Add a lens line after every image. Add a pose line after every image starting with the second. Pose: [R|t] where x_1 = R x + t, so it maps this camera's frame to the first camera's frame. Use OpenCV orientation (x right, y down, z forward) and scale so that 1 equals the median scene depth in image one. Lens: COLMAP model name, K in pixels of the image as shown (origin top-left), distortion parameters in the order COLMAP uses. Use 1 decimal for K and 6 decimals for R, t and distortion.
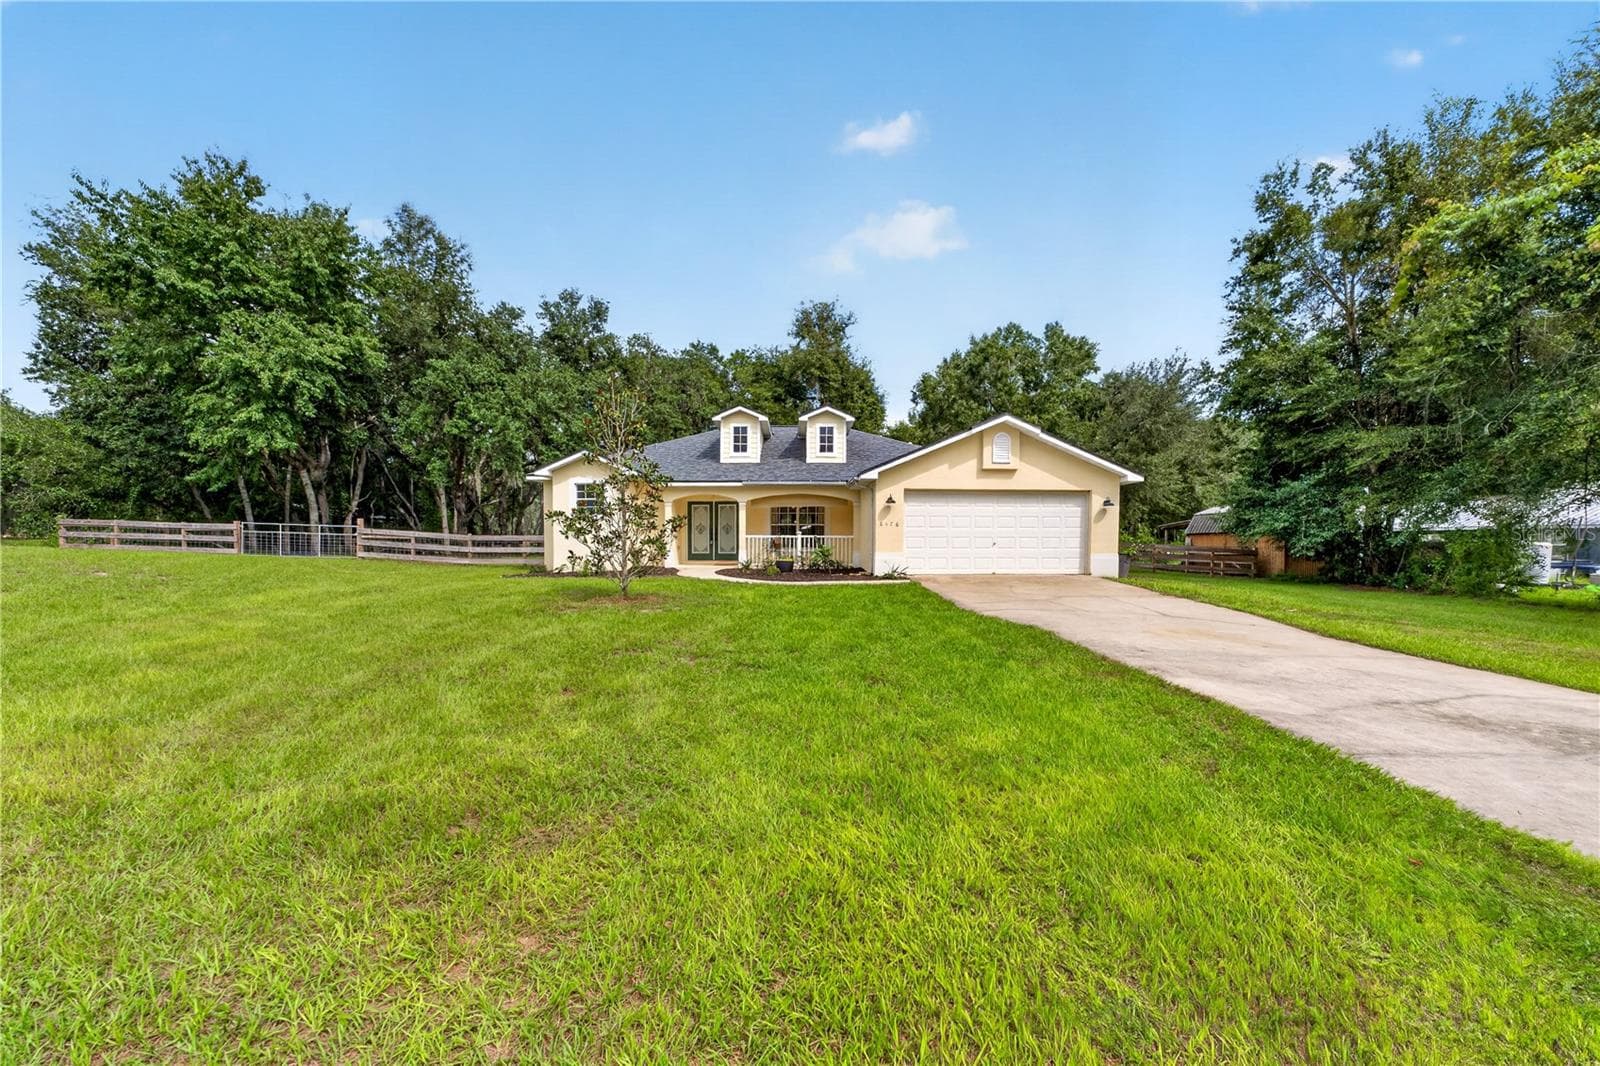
lens RADIAL K [[651.2, 0, 804.9], [0, 651.2, 543.1], [0, 0, 1]] dist [-0.039951, 0.026202]
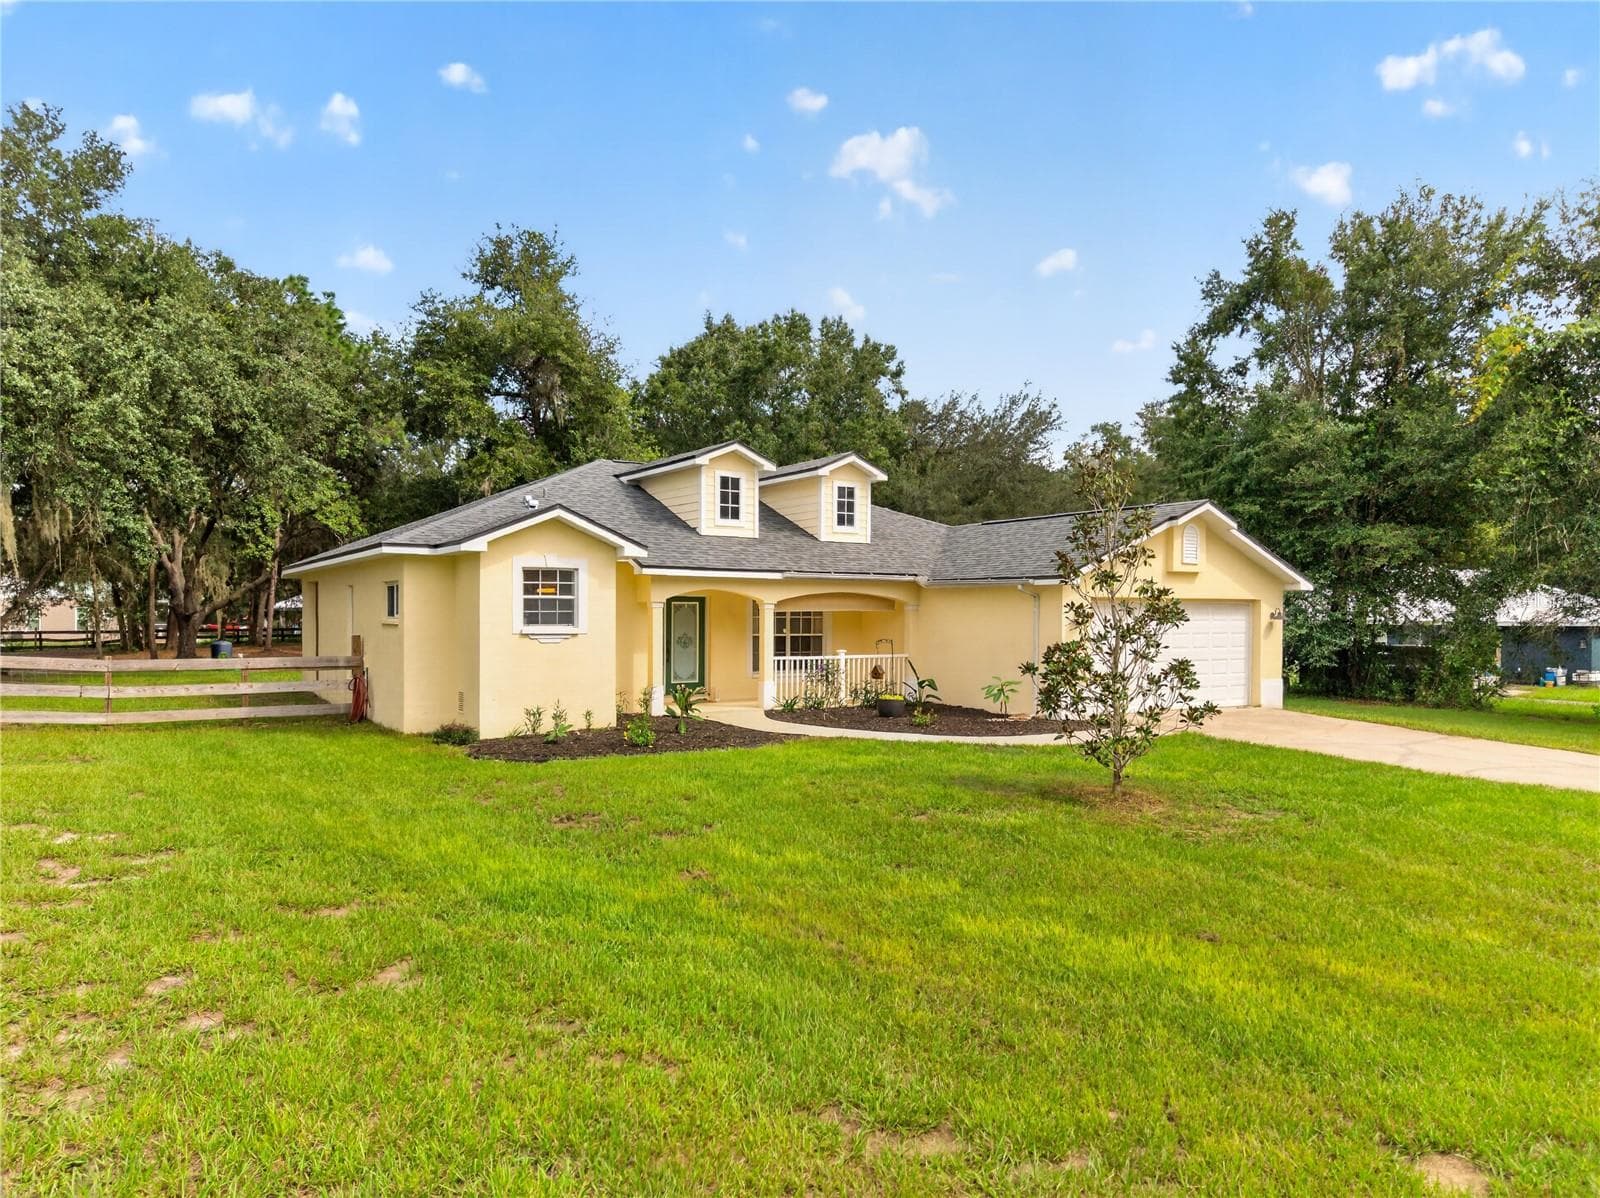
lens RADIAL K [[1061.1, 0, 800.0], [0, 1061.1, 599.0], [0, 0, 1]] dist [0.002780, 0.000471]
pose [[0.853415, 0.009239, 0.521149, -0.519914], [0.001956, 0.999779, -0.020926, -0.040932], [-0.521228, 0.018878, 0.853209, 0.127489]]
